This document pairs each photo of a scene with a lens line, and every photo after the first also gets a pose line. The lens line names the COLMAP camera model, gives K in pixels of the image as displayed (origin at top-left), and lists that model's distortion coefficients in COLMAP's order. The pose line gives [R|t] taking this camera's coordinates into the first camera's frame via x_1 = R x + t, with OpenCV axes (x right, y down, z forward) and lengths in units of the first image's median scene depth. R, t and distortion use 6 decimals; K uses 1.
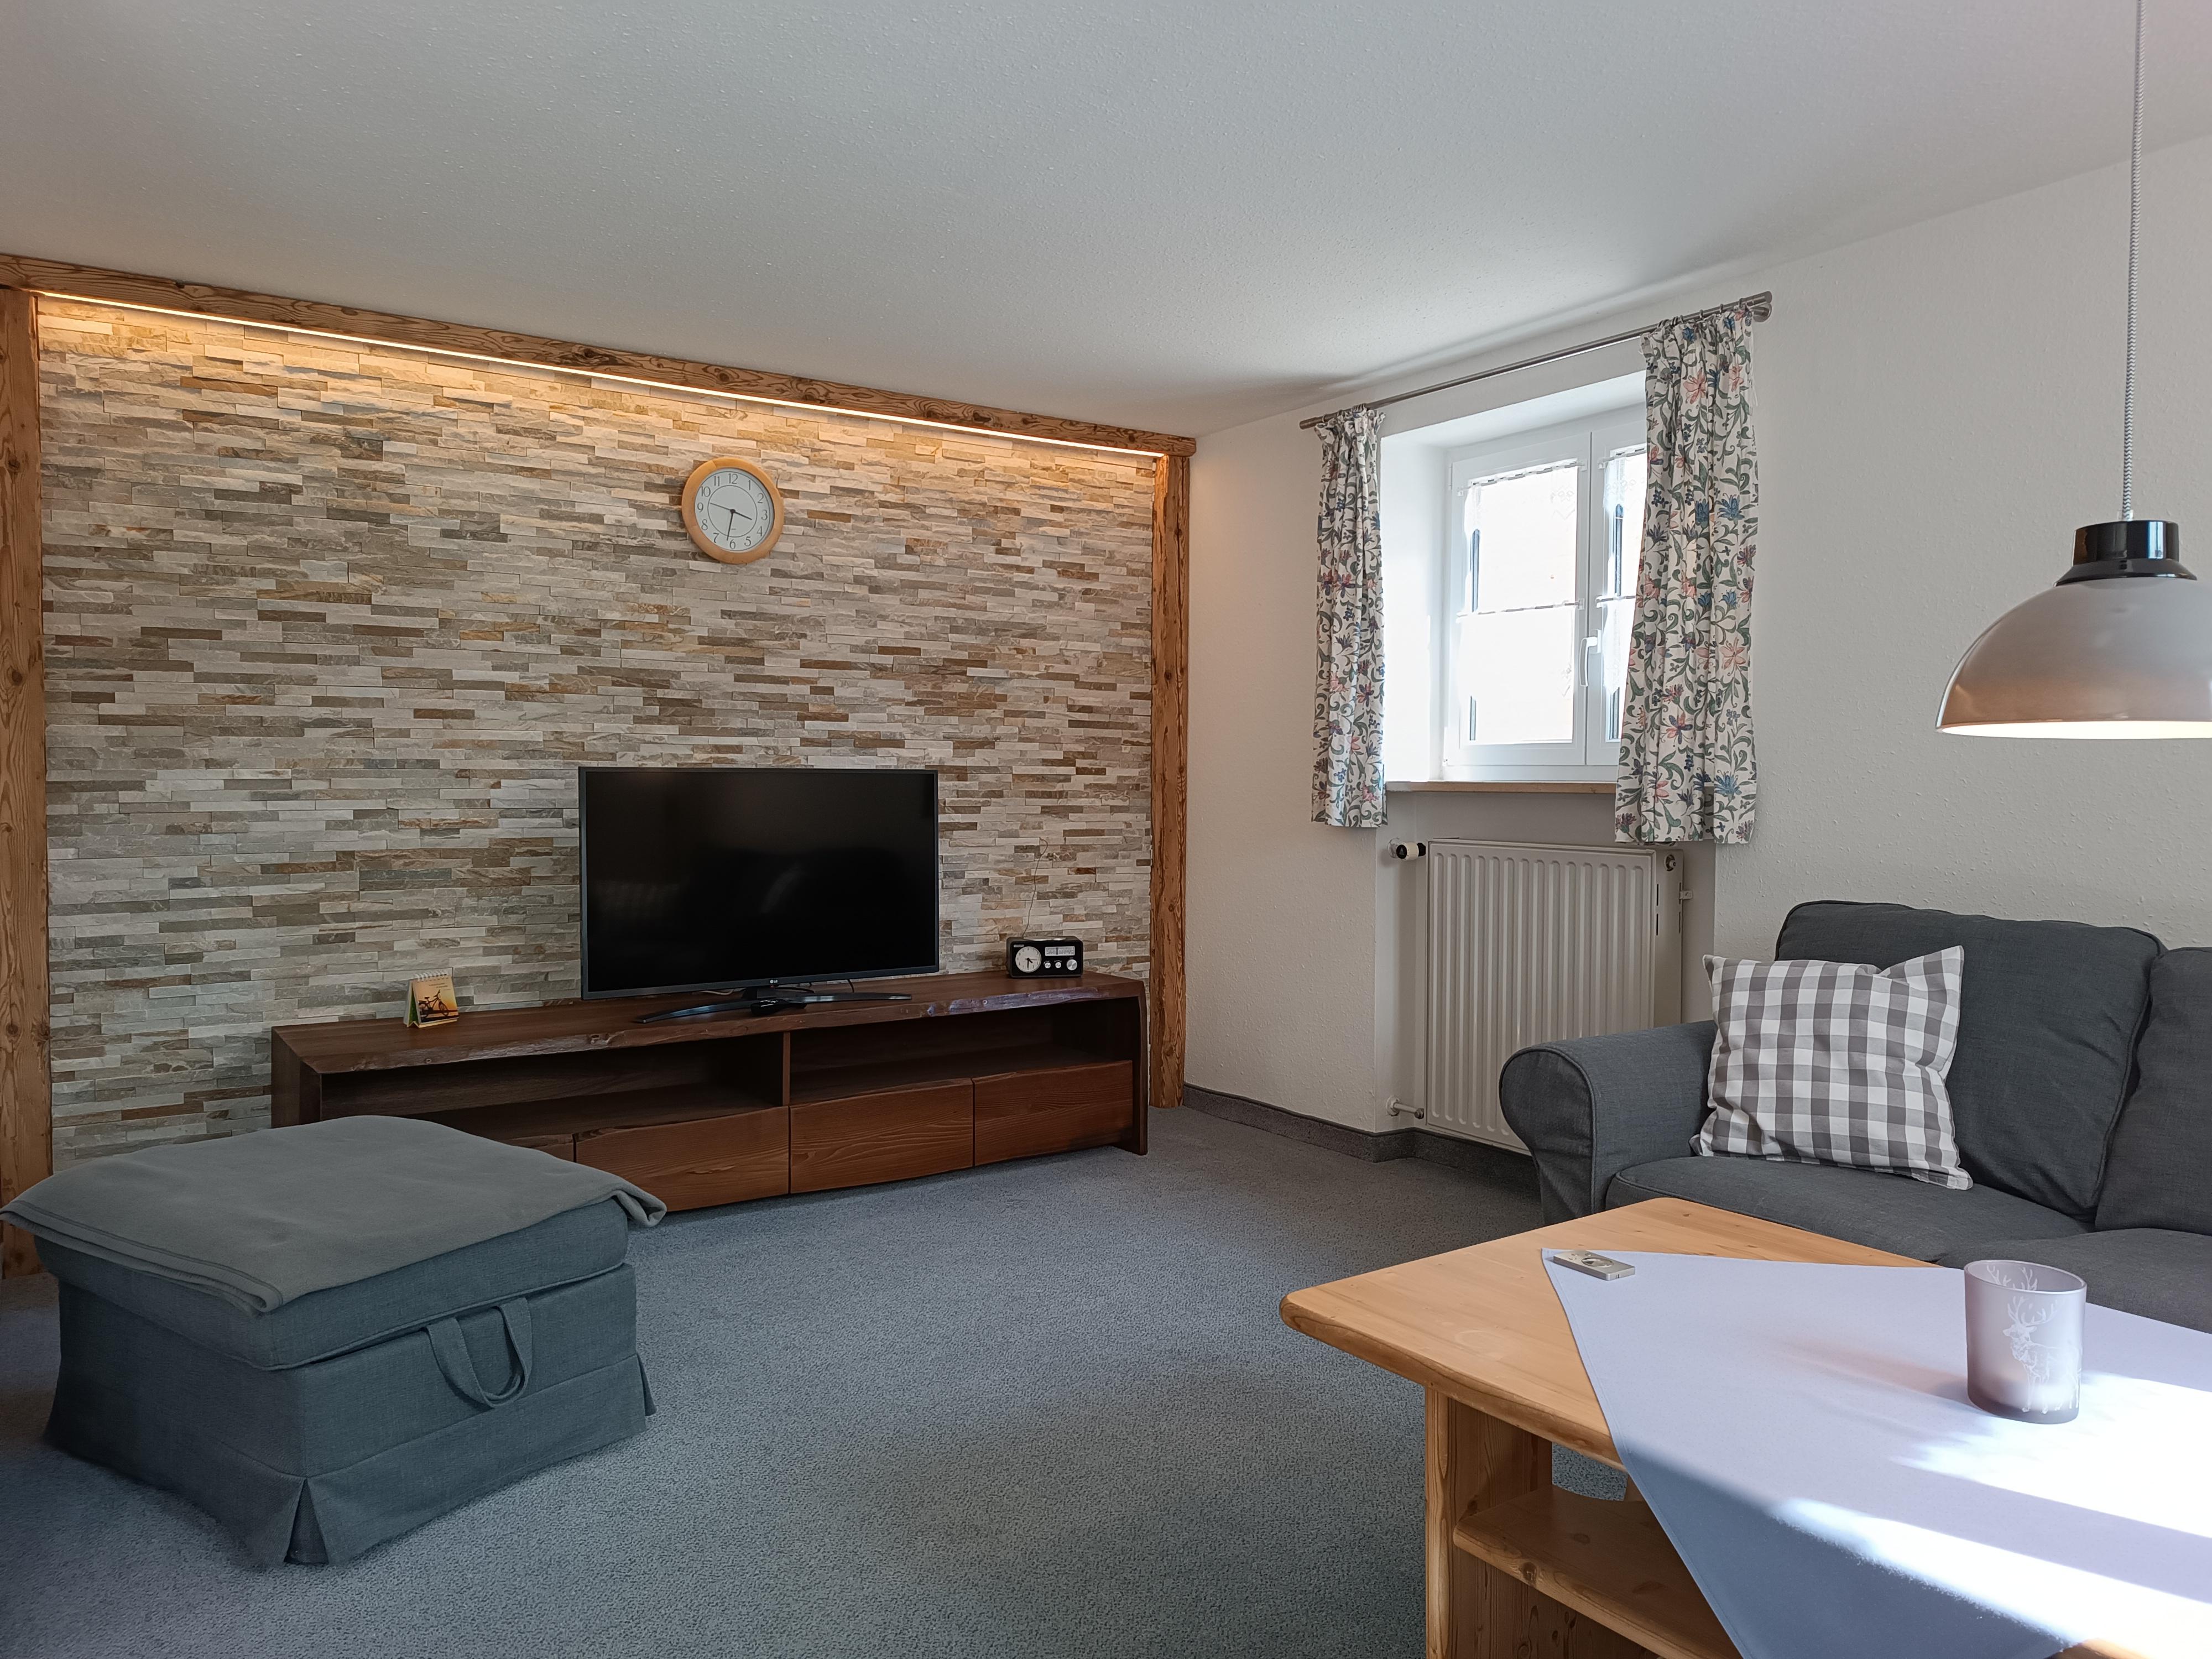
lens RADIAL K [[1559.0, 0, 1105.7], [0, 1559.0, 830.6], [0, 0, 1]] dist [0.016348, -0.026709]
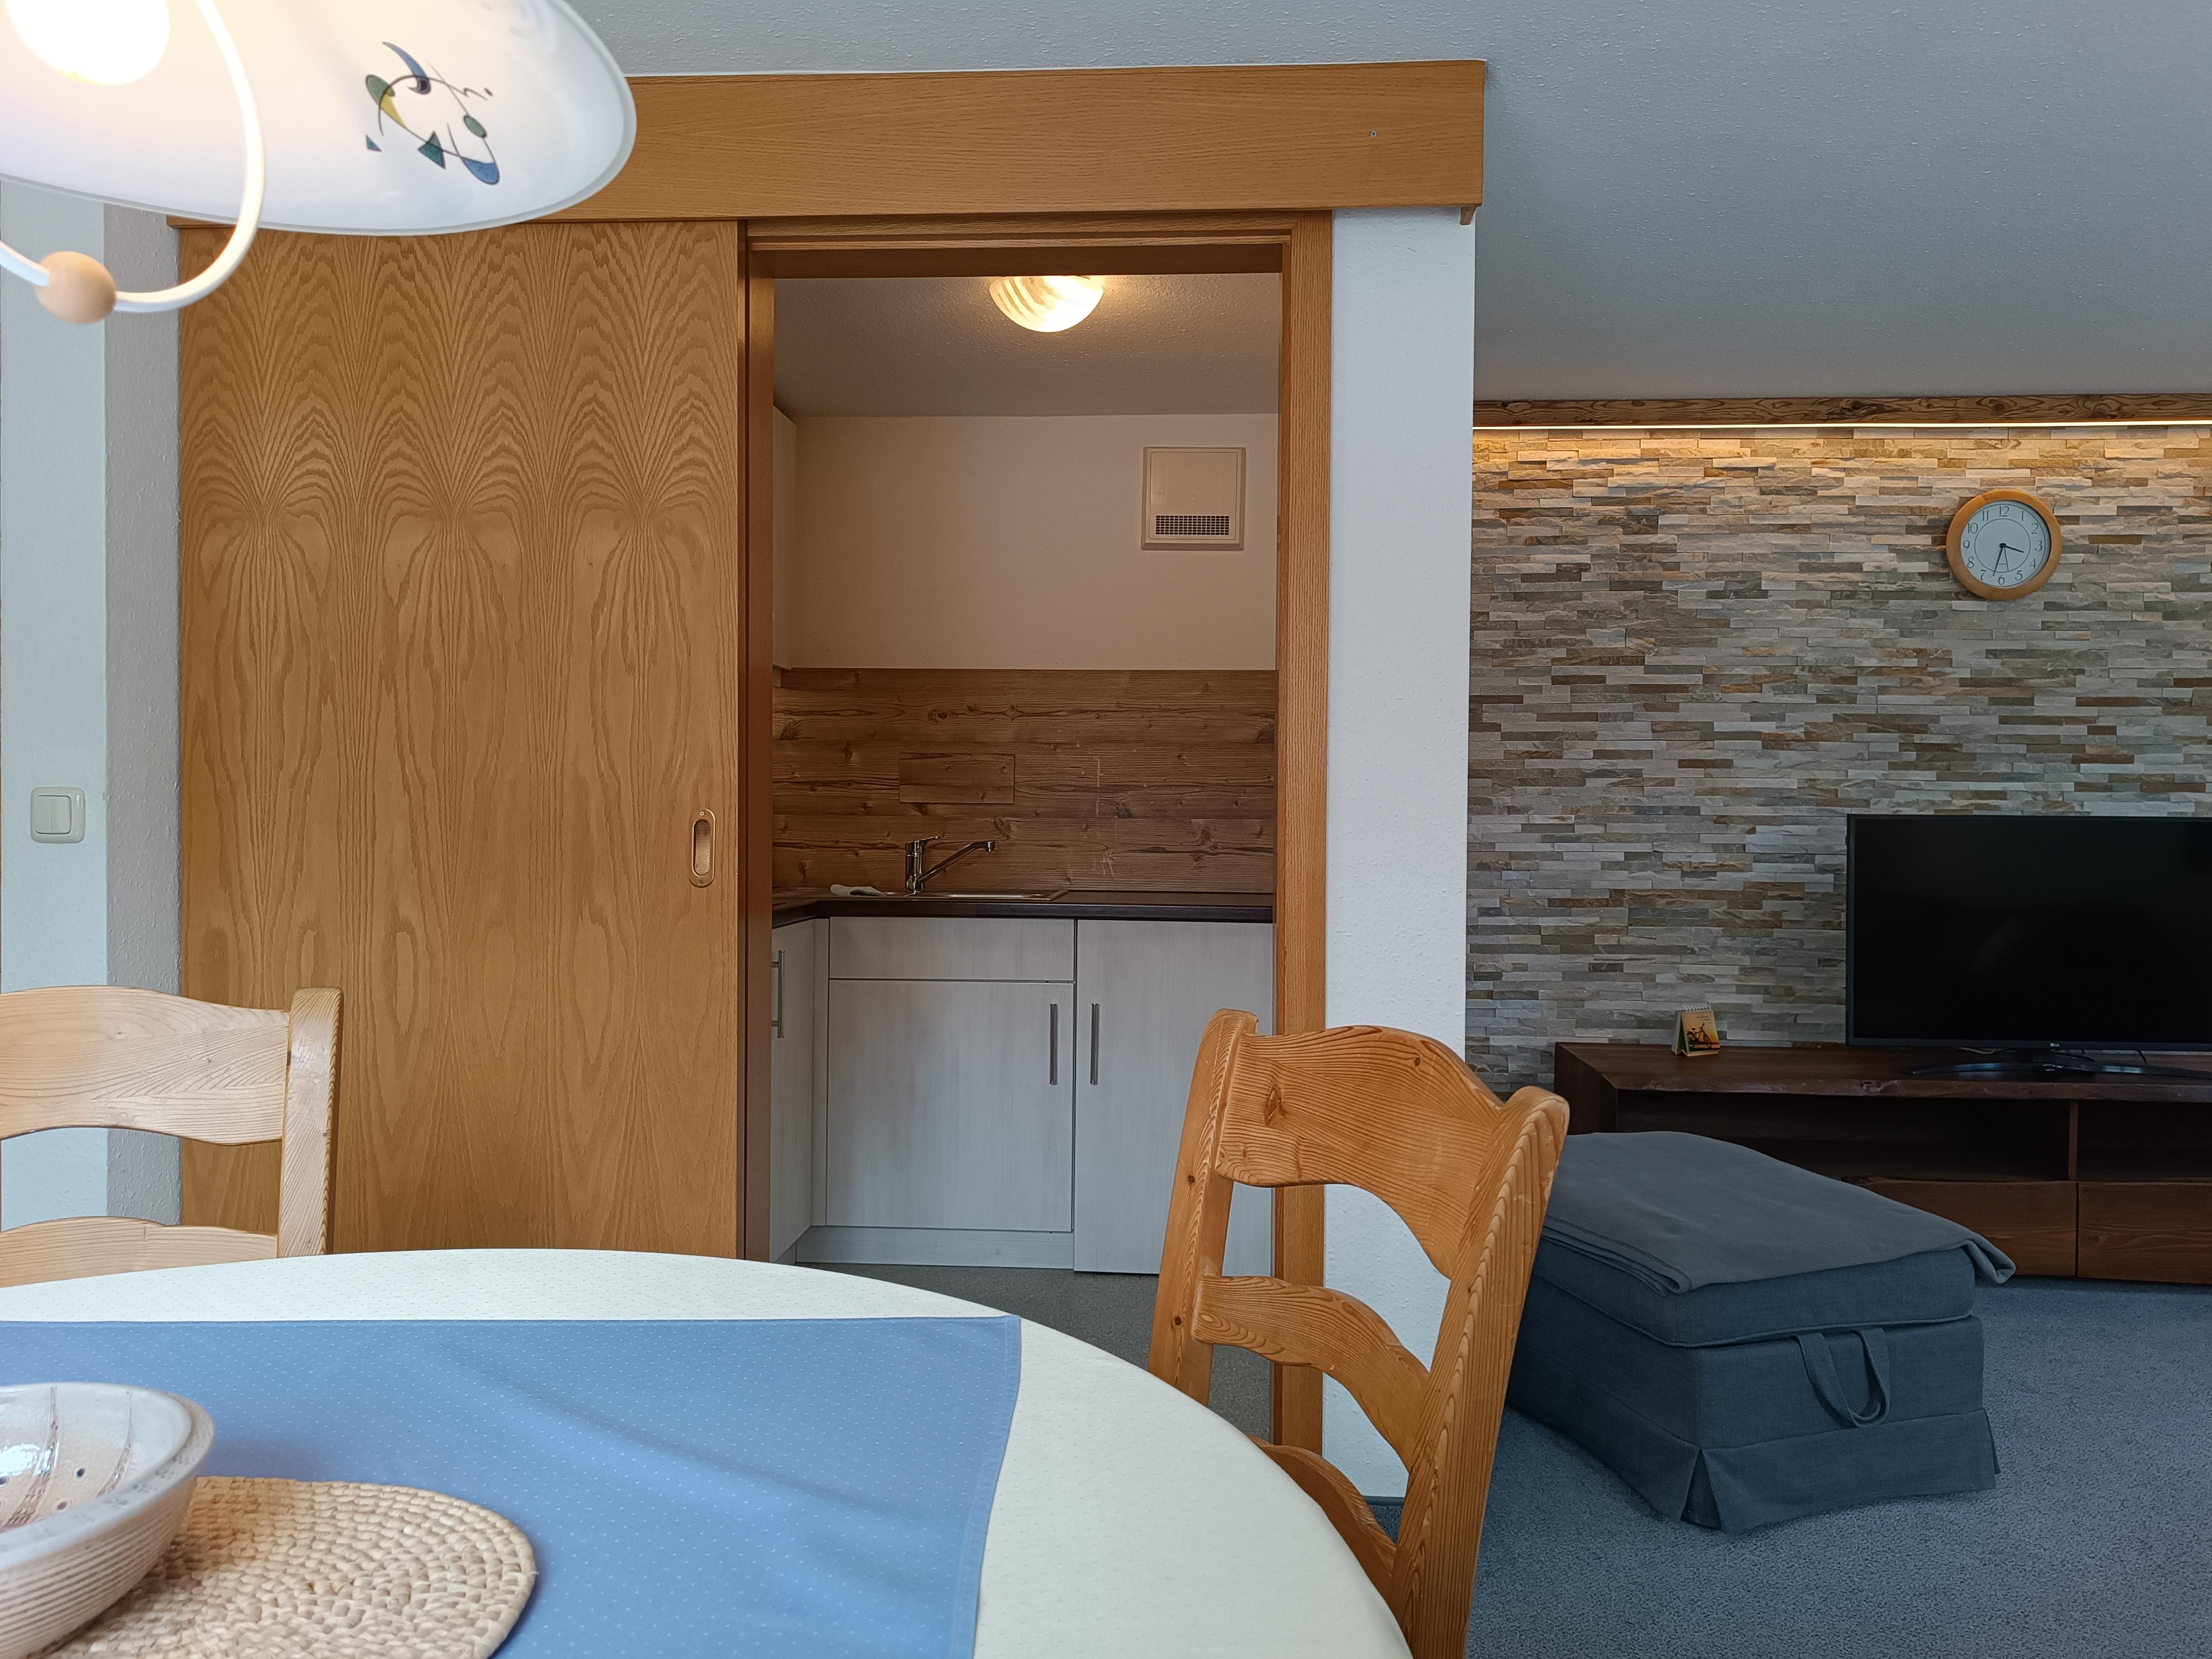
lens RADIAL K [[1559.0, 0, 1113.0], [0, 1559.0, 829.8], [0, 0, 1]] dist [0.016348, -0.026709]
pose [[0.784183, 0.011546, -0.620423, -0.083546], [-0.027295, 0.999501, -0.015900, -0.001621], [0.619929, 0.029403, 0.784106, -0.091154]]
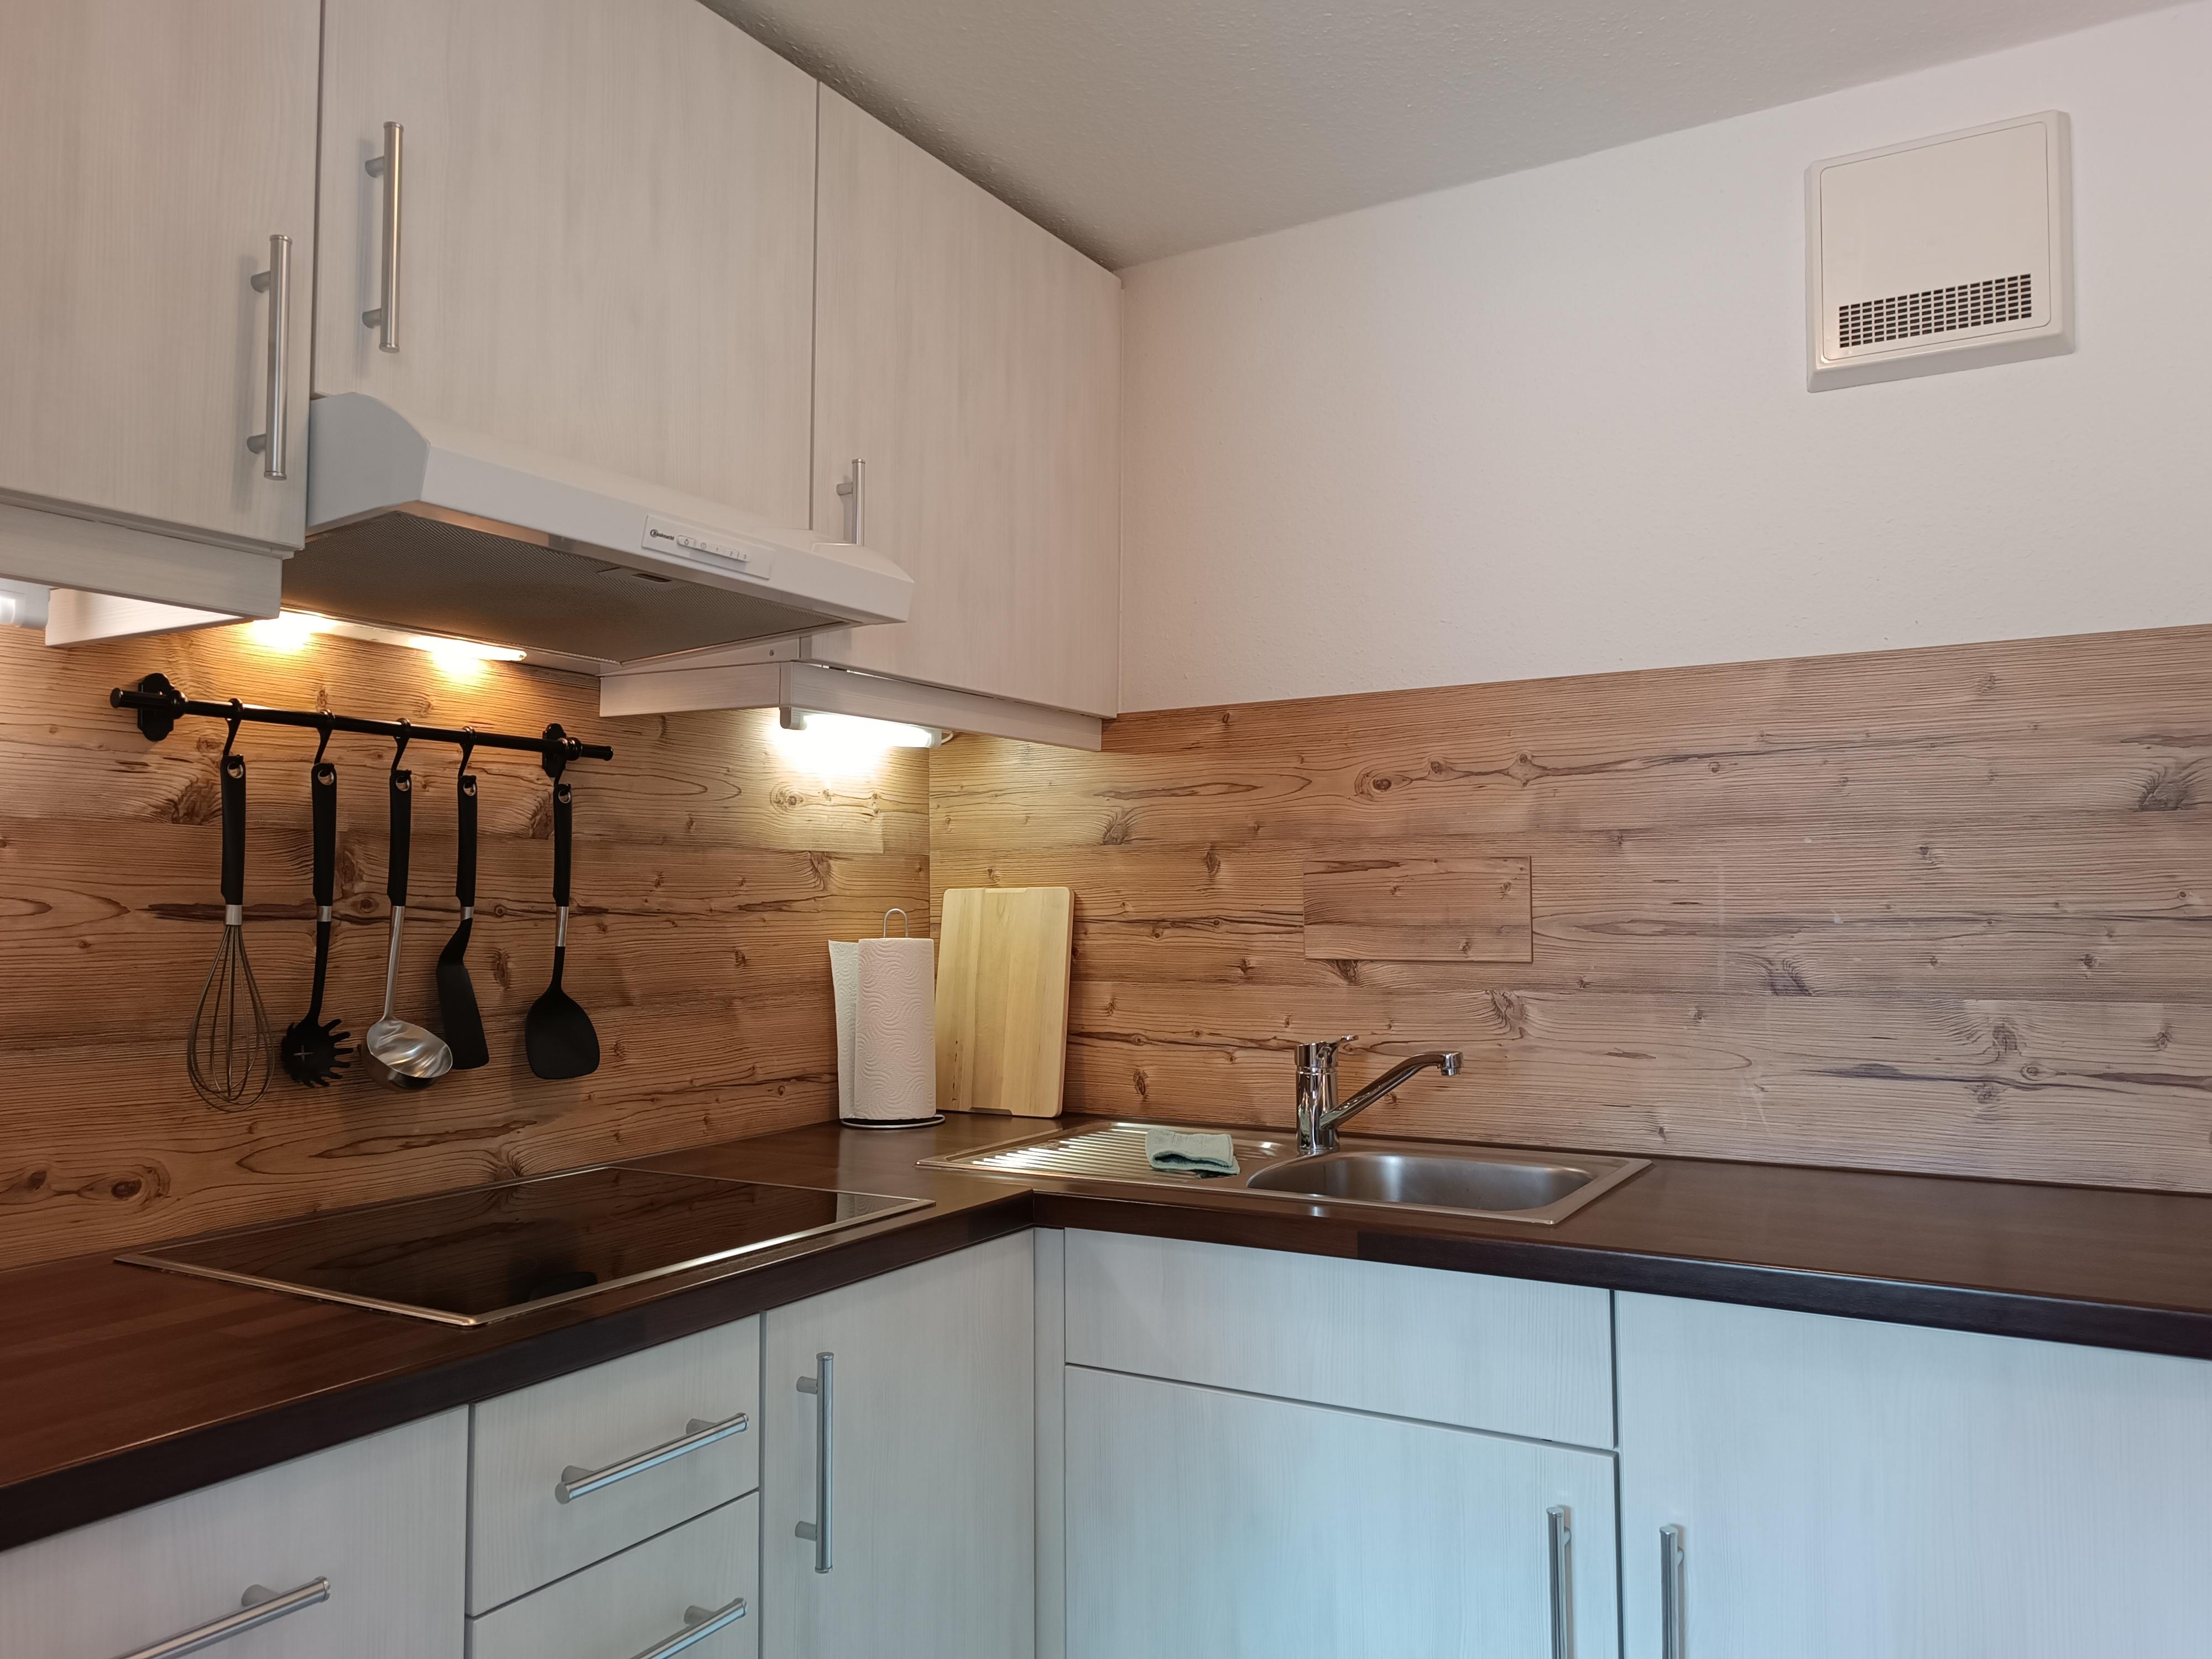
lens RADIAL K [[1559.0, 0, 1097.6], [0, 1559.0, 830.0], [0, 0, 1]] dist [0.016348, -0.026709]
pose [[0.409932, -0.055715, -0.910413, -0.413001], [-0.022865, 0.997191, -0.071321, -0.039982], [0.911829, 0.050053, 0.407507, 0.393674]]
